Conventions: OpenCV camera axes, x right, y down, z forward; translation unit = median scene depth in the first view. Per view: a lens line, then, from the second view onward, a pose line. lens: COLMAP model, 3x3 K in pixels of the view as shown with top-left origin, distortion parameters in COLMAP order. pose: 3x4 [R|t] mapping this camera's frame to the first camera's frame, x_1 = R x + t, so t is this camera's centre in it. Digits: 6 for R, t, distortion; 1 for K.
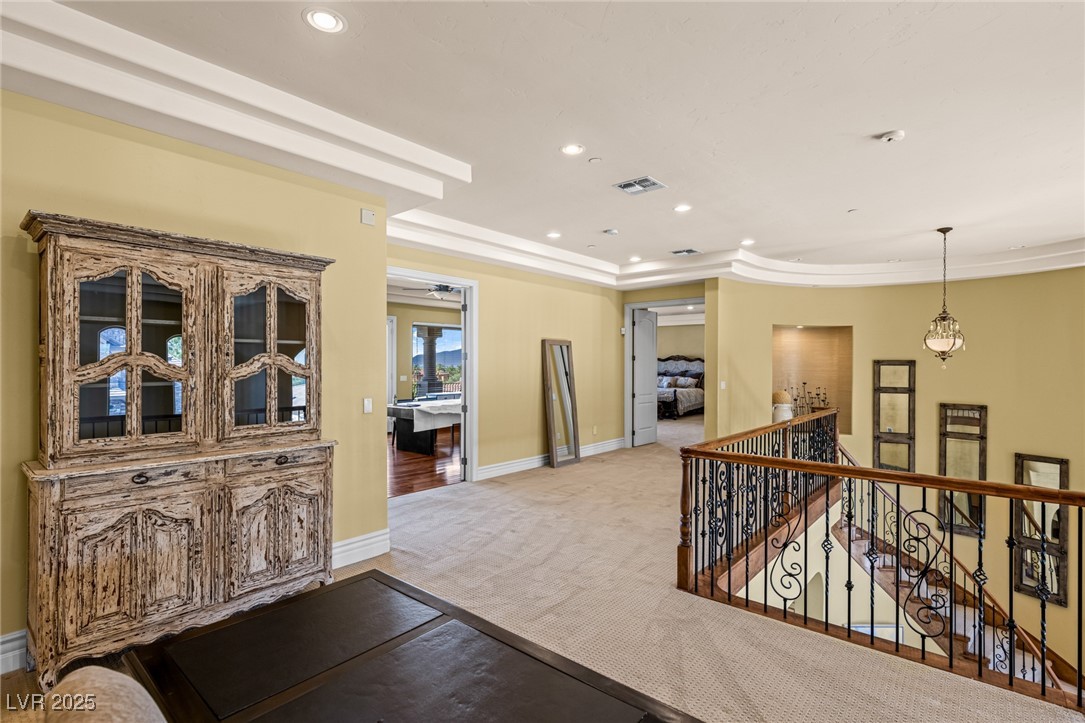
lens RADIAL K [[523.8, 0, 542.1], [0, 523.8, 360.9], [0, 0, 1]] dist [0.000337, 0.000013]
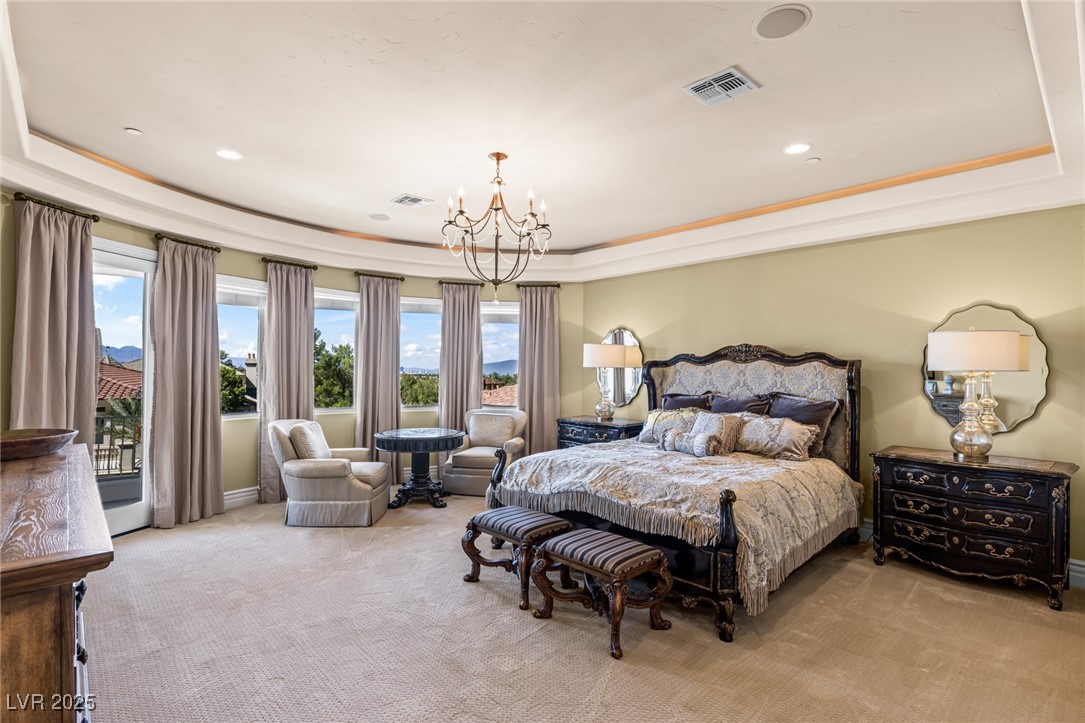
lens RADIAL K [[523.8, 0, 542.4], [0, 523.8, 365.2], [0, 0, 1]] dist [0.000337, 0.000013]
pose [[0.991688, 0.006243, -0.128515, 0.182298], [-0.007300, 0.999943, -0.007753, 0.005245], [0.128459, 0.008626, 0.991677, 0.686670]]
